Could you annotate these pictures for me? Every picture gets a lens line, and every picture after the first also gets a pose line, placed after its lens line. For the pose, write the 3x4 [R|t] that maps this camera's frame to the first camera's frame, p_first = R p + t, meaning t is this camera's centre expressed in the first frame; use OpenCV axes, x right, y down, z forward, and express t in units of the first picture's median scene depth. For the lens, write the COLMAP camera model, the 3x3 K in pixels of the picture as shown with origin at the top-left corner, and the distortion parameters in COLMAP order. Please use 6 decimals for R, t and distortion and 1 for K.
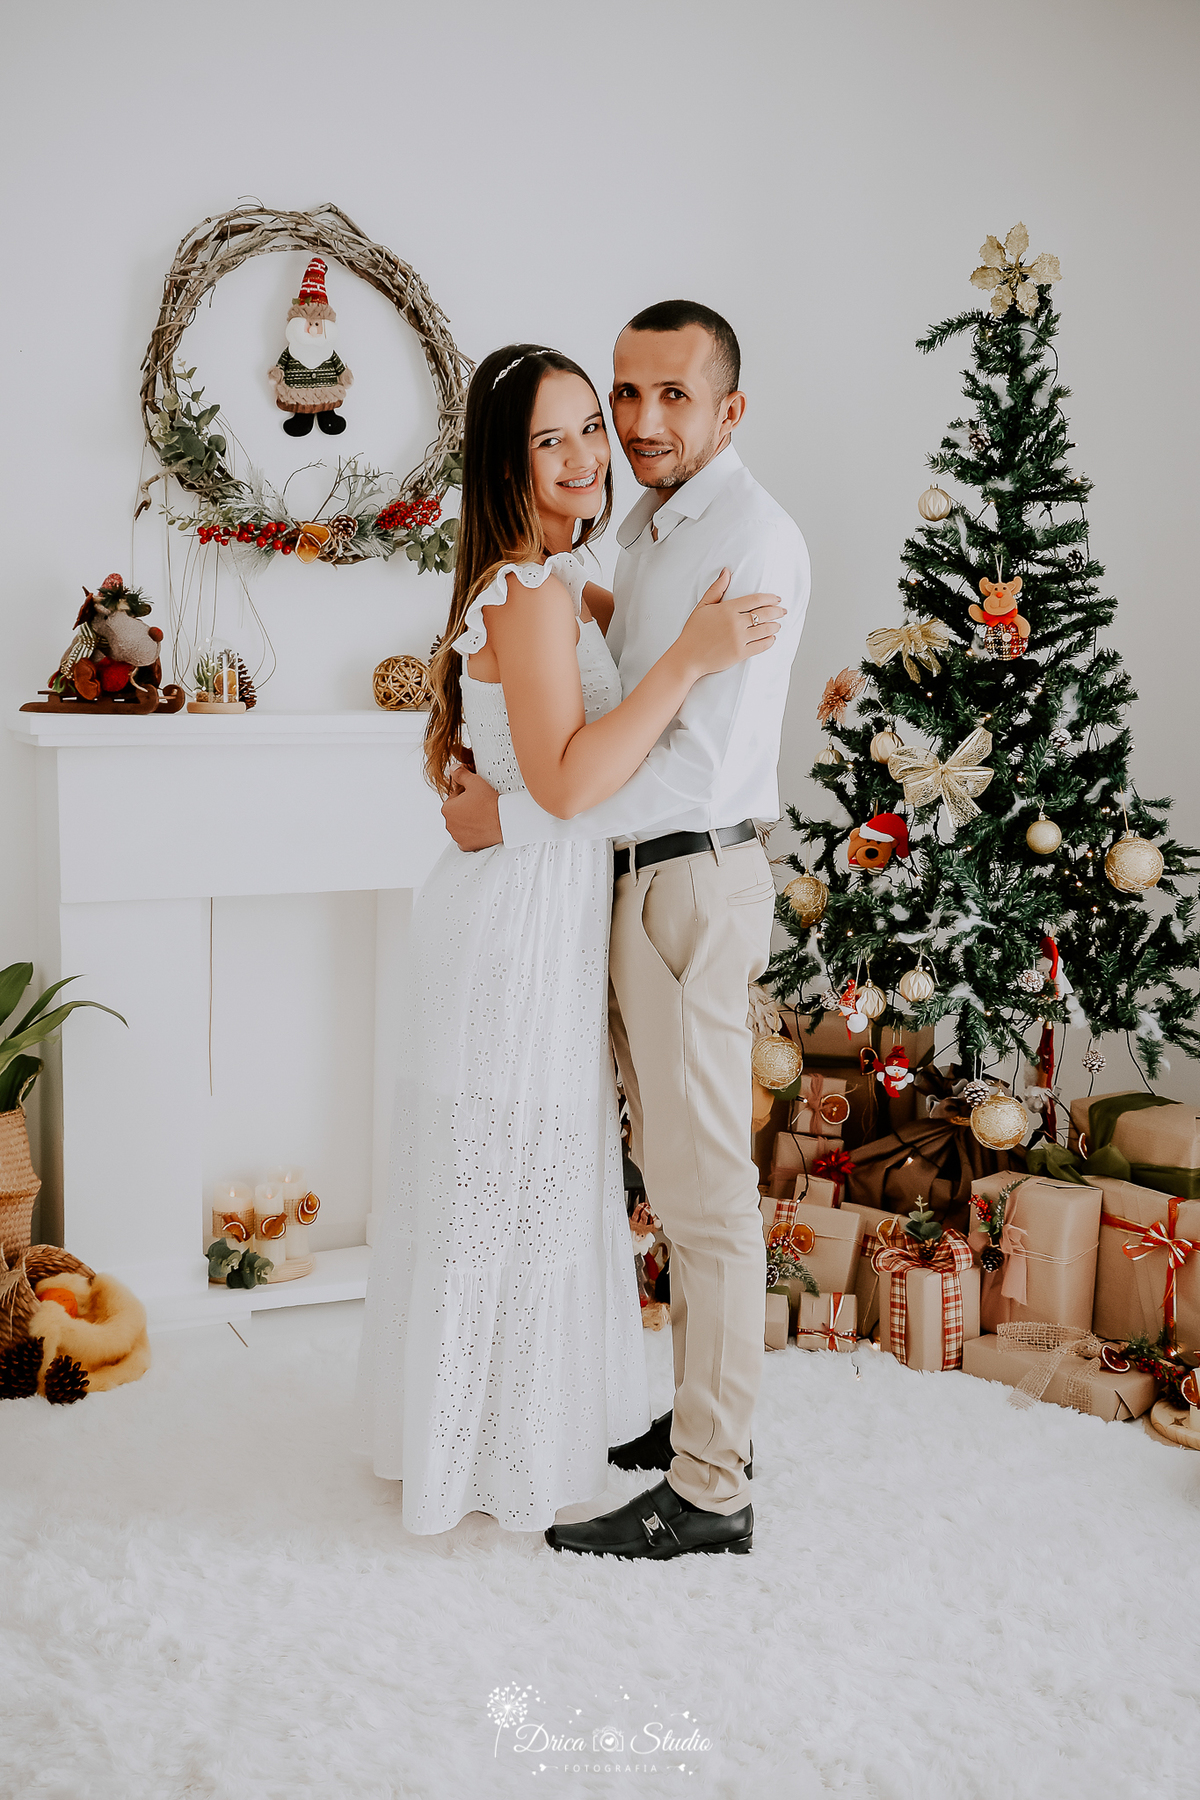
lens RADIAL K [[2222.3, 0, 576.0], [0, 2222.3, 909.7], [0, 0, 1]] dist [0.037846, 0.415399]
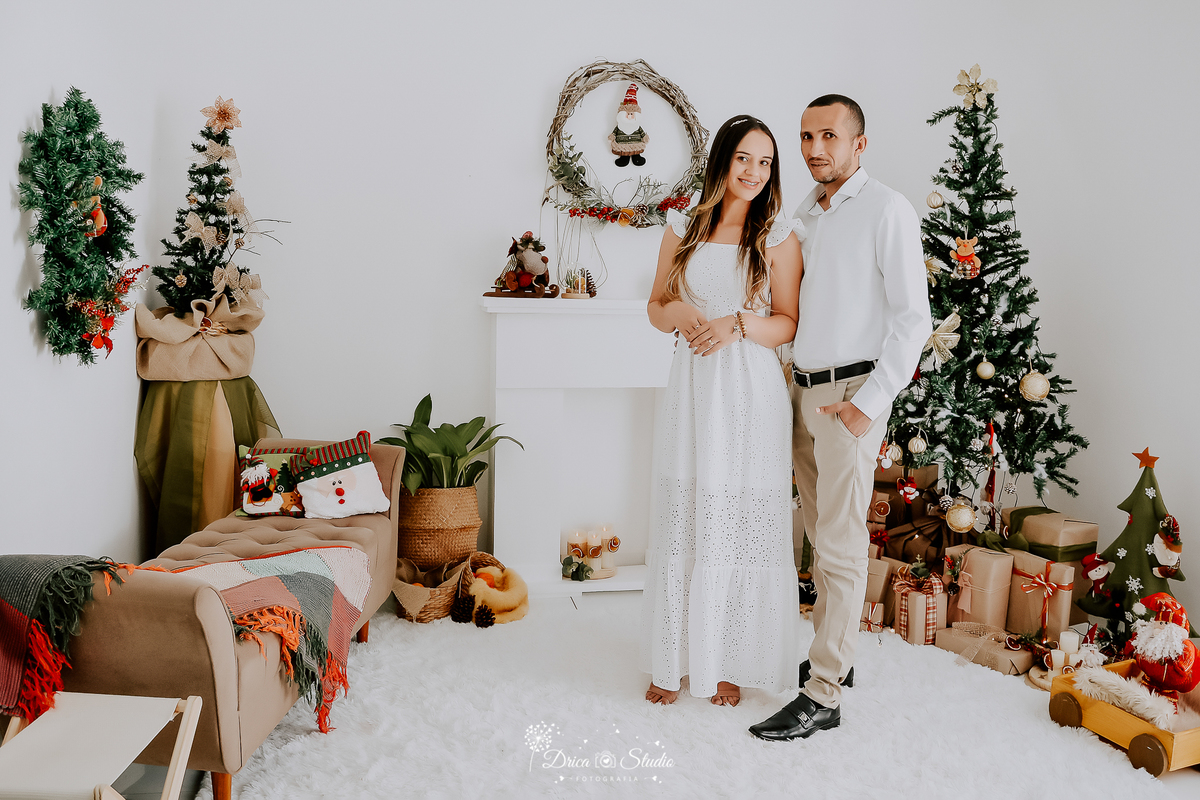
lens RADIAL K [[1078.9, 0, 608.1], [0, 1078.9, 350.8], [0, 0, 1]] dist [-0.166149, 0.144831]
pose [[0.979422, 0.027901, -0.199885, 0.069246], [-0.038665, 0.997993, -0.050148, 0.008407], [0.198084, 0.056845, 0.978535, 0.036497]]
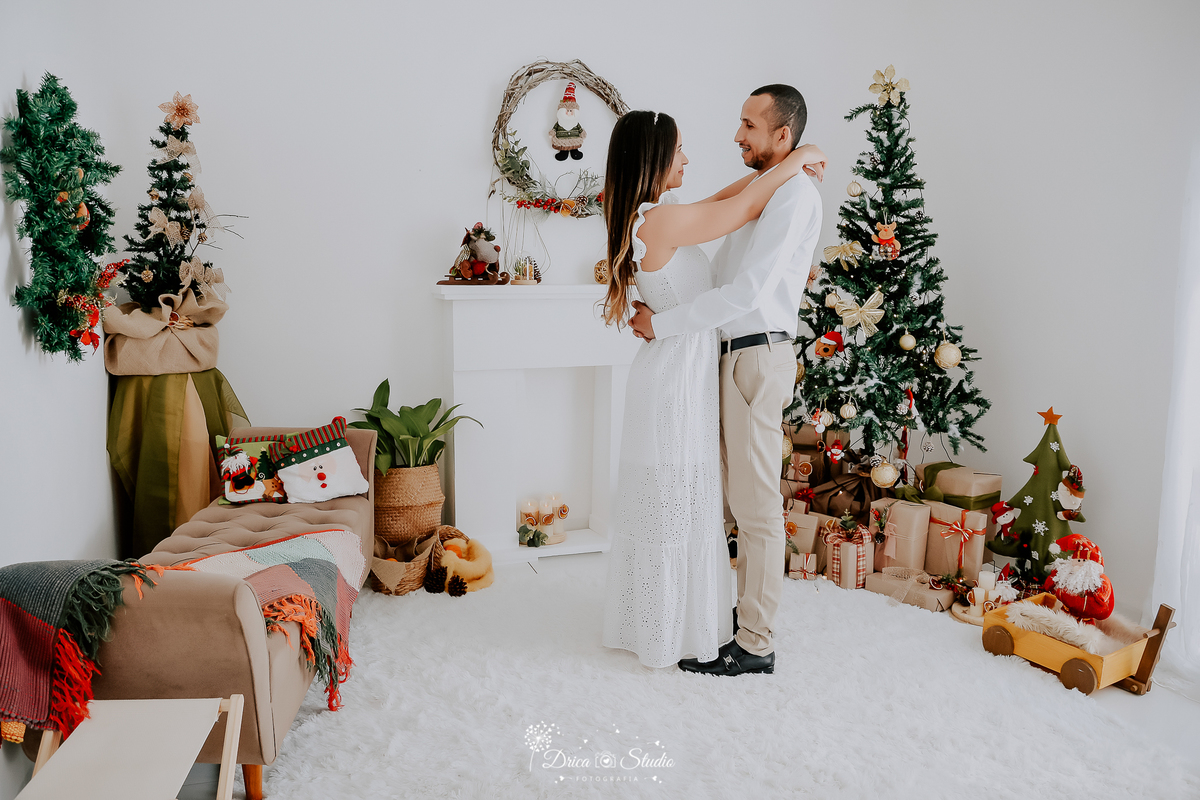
lens RADIAL K [[948.0, 0, 593.6], [0, 948.0, 388.3], [0, 0, 1]] dist [-0.161506, 0.132263]
pose [[0.997067, 0.005992, -0.076295, -0.021679], [-0.005660, 0.999974, 0.004575, 0.008834], [0.076320, -0.004130, 0.997075, 0.078548]]
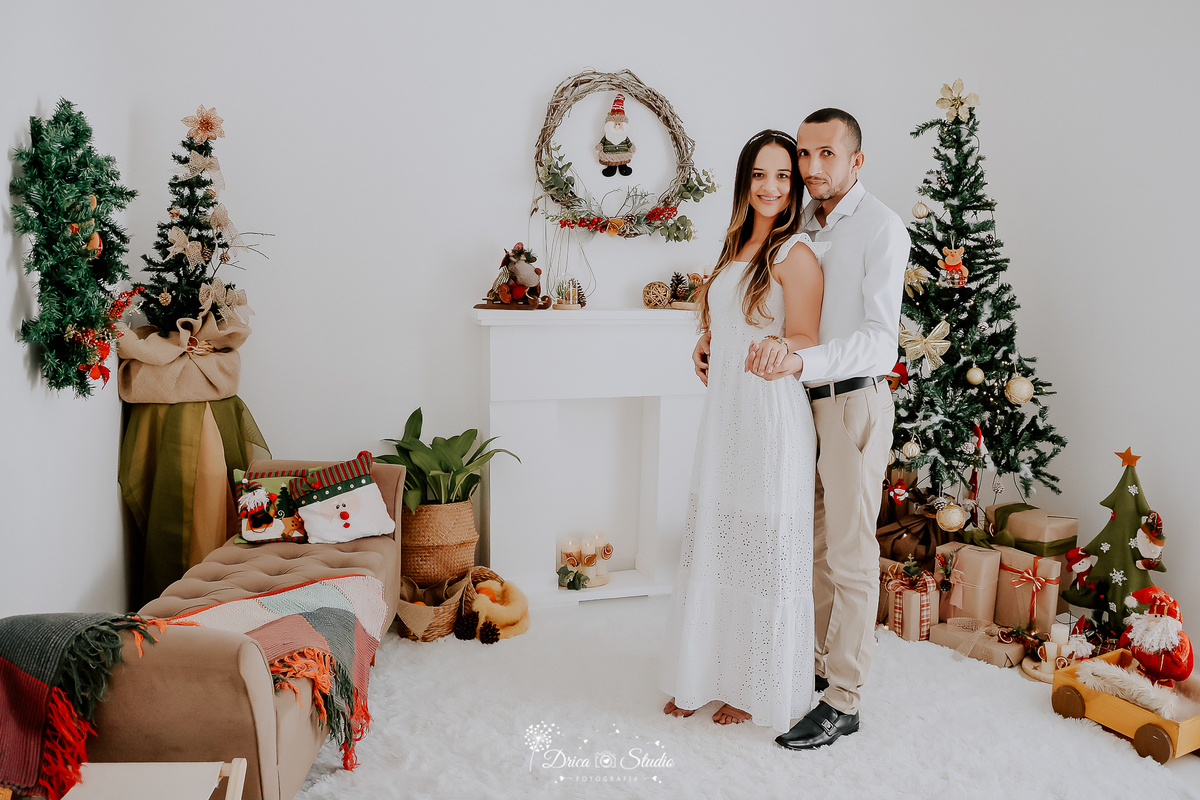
lens RADIAL K [[1033.9, 0, 649.9], [0, 1033.9, 357.3], [0, 0, 1]] dist [-0.161231, 0.134277]
pose [[0.996081, 0.012990, -0.087491, -0.001056], [-0.016292, 0.999178, -0.037133, -0.010274], [0.086936, 0.038413, 0.995473, 0.061393]]
